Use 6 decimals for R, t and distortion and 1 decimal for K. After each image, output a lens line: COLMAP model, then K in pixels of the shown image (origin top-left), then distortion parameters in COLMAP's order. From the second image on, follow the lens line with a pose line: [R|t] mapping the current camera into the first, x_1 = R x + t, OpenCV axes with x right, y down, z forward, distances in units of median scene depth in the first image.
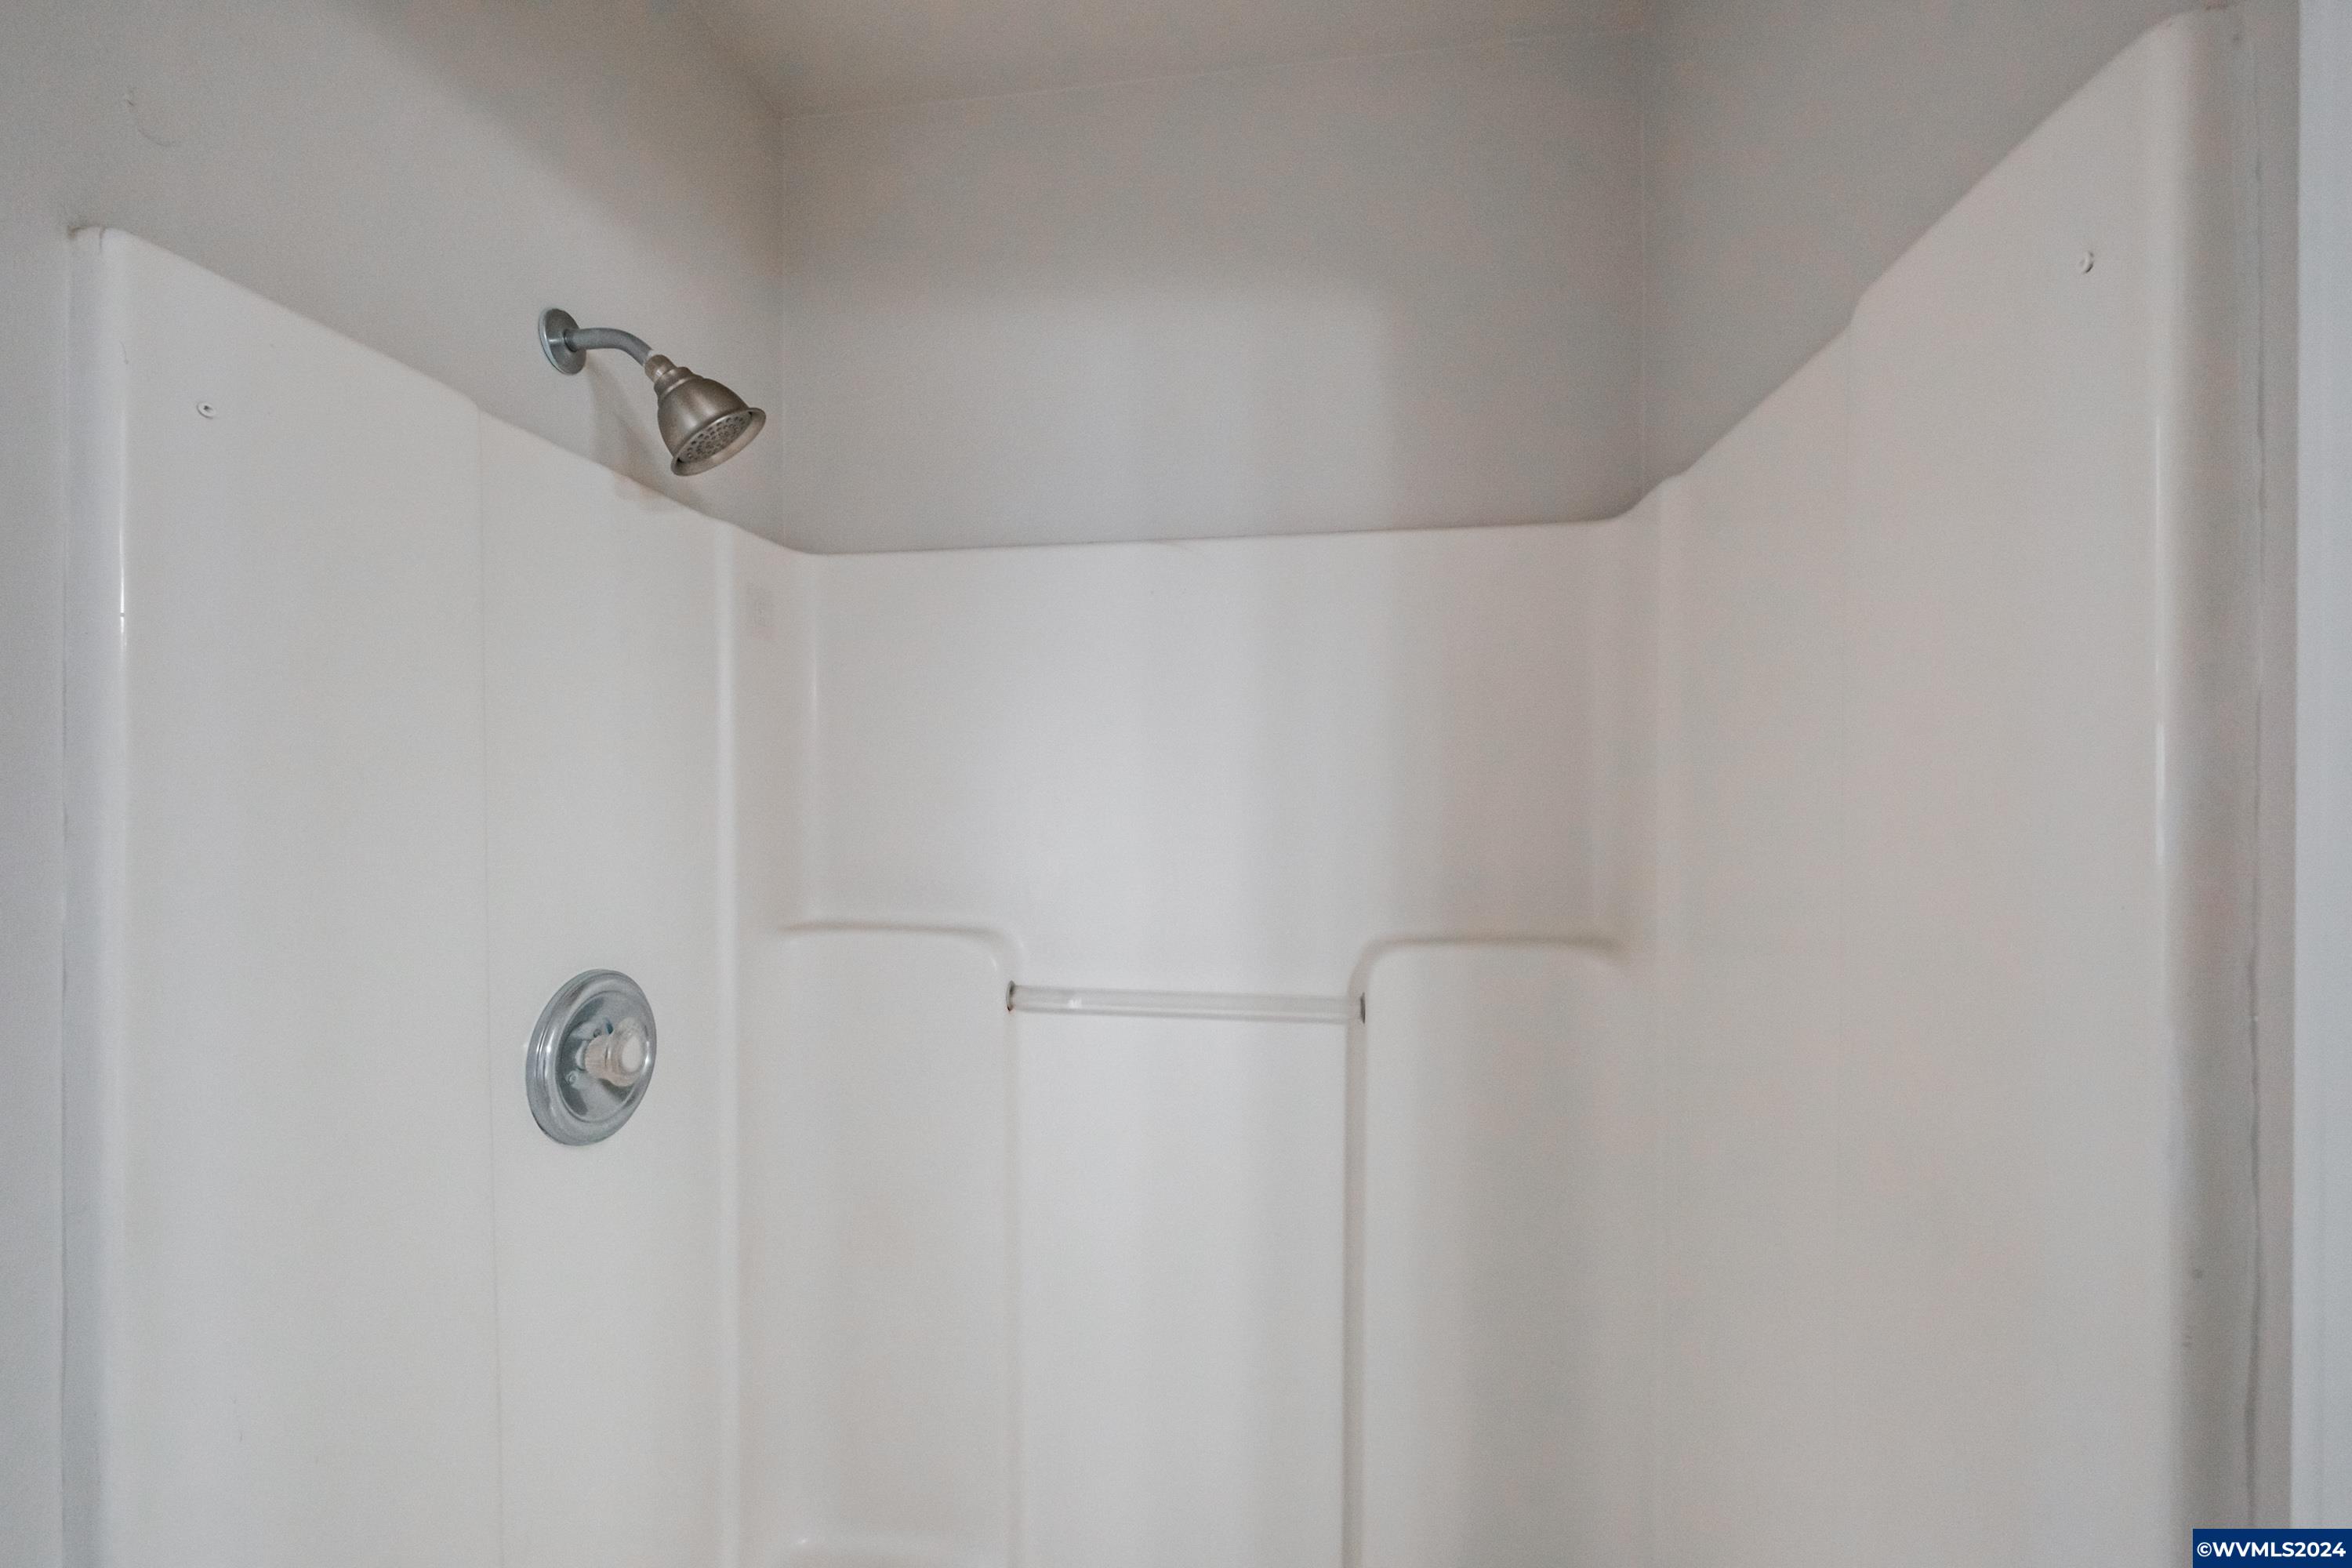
lens RADIAL K [[1015.3, 0, 1163.2], [0, 1015.3, 787.6], [0, 0, 1]] dist [-0.007990, 0.000461]
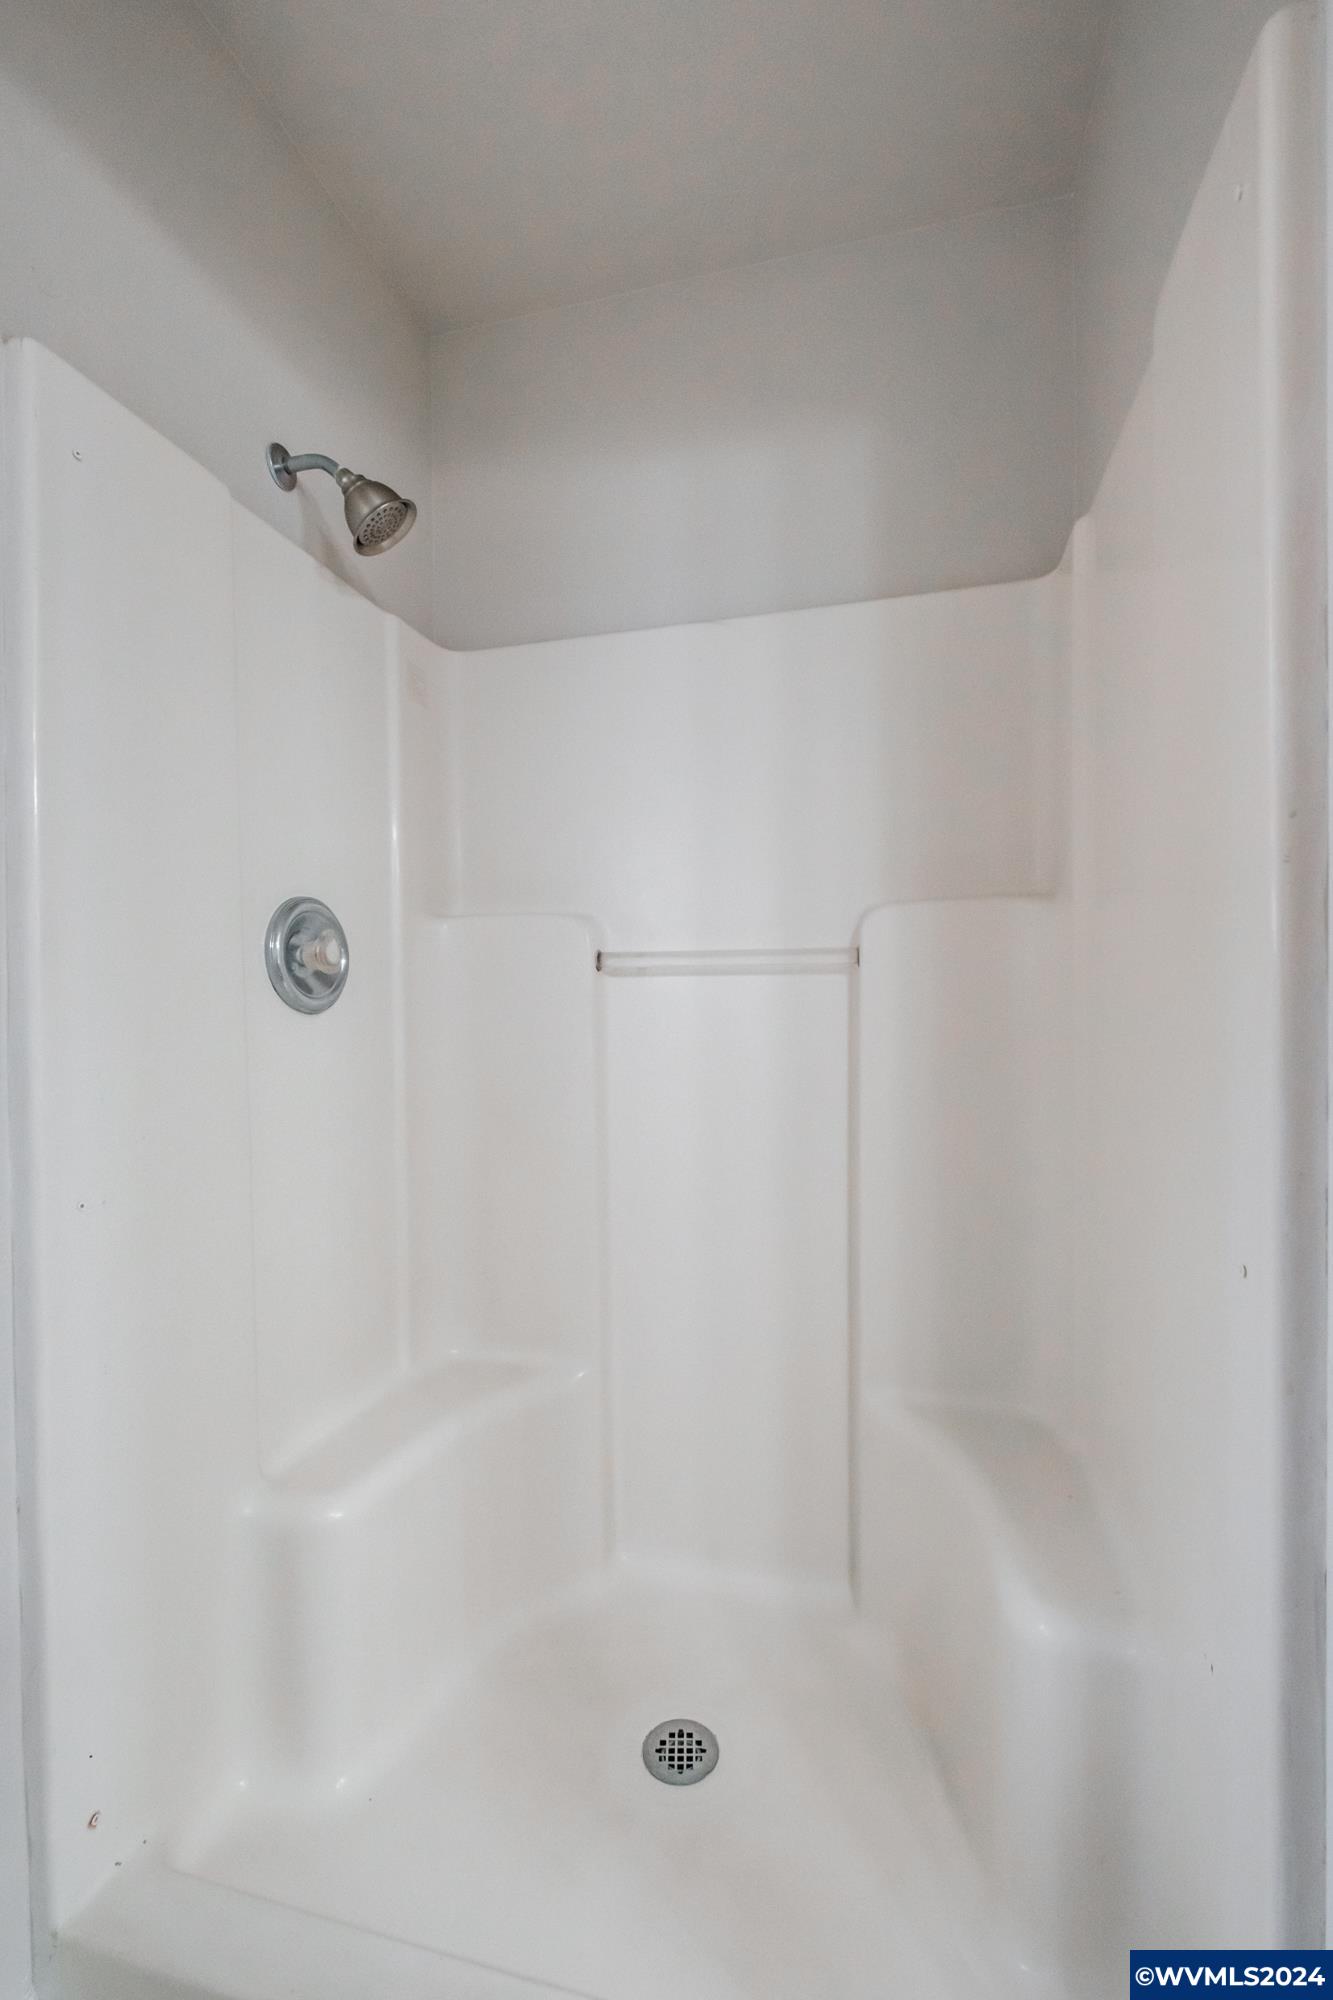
lens RADIAL K [[863.3, 0, 676.8], [0, 863.3, 997.6], [0, 0, 1]] dist [-0.007990, 0.000461]
pose [[0.994095, -0.011305, -0.107919, 0.101816], [0.011465, 0.999934, 0.000854, 0.331135], [0.107902, -0.002087, 0.994159, -0.179773]]
